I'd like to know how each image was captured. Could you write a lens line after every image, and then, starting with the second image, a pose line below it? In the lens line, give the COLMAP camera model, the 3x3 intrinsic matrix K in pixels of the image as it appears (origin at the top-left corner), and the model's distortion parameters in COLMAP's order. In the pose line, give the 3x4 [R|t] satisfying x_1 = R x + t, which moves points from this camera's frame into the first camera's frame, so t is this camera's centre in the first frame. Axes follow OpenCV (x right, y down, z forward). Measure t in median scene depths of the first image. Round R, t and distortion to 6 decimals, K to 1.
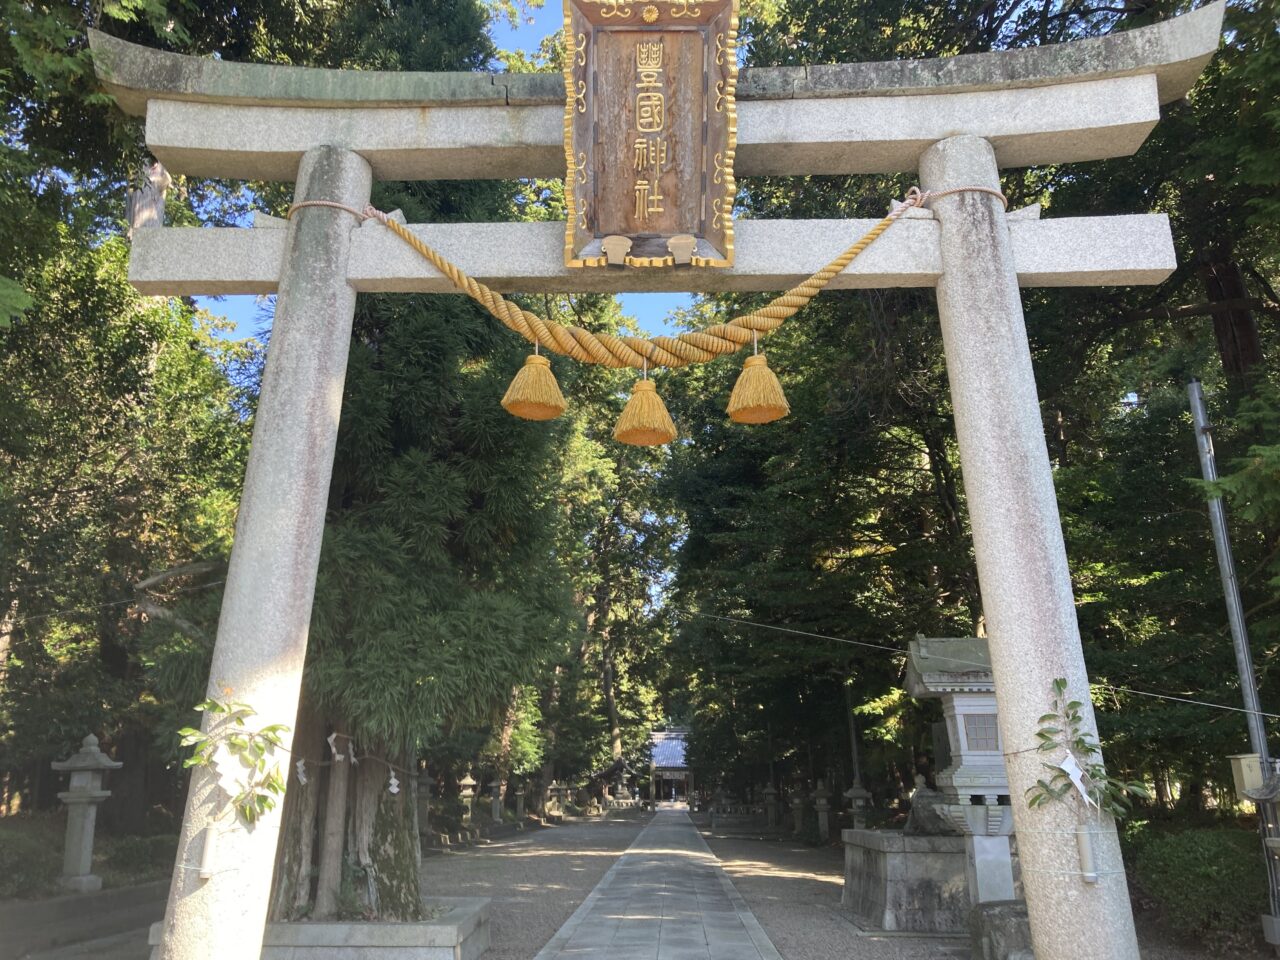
lens RADIAL K [[1017.5, 0, 640.0], [0, 1017.5, 480.0], [0, 0, 1]] dist [0.005779, 0.003289]
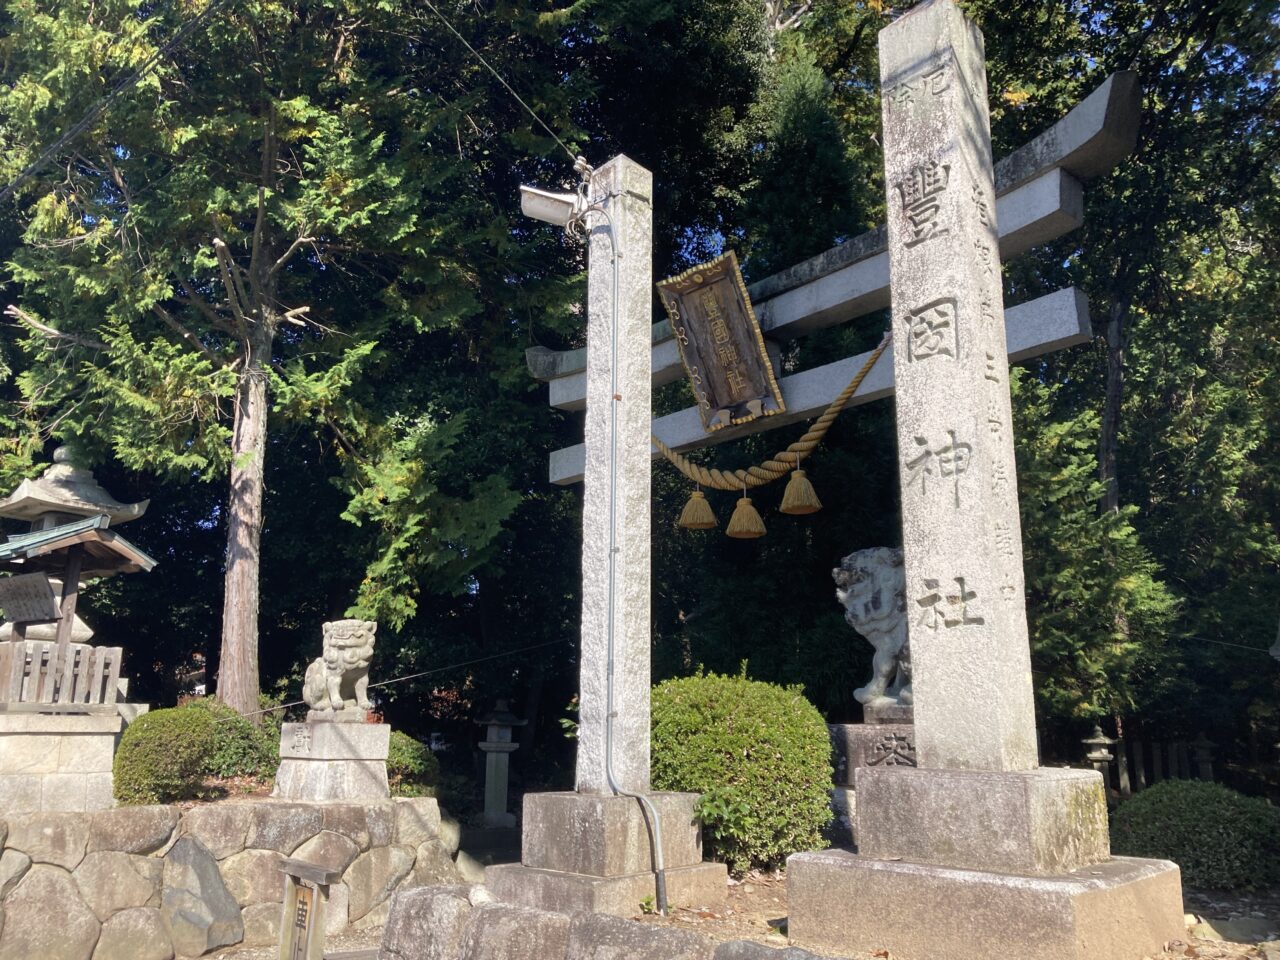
lens RADIAL K [[1017.5, 0, 640.0], [0, 1017.5, 480.0], [0, 0, 1]] dist [0.005779, 0.003289]
pose [[0.683907, -0.163187, -0.711085, 0.992803], [0.168191, 0.983676, -0.063980, -0.051243], [0.709917, -0.075842, 0.700189, -0.203705]]
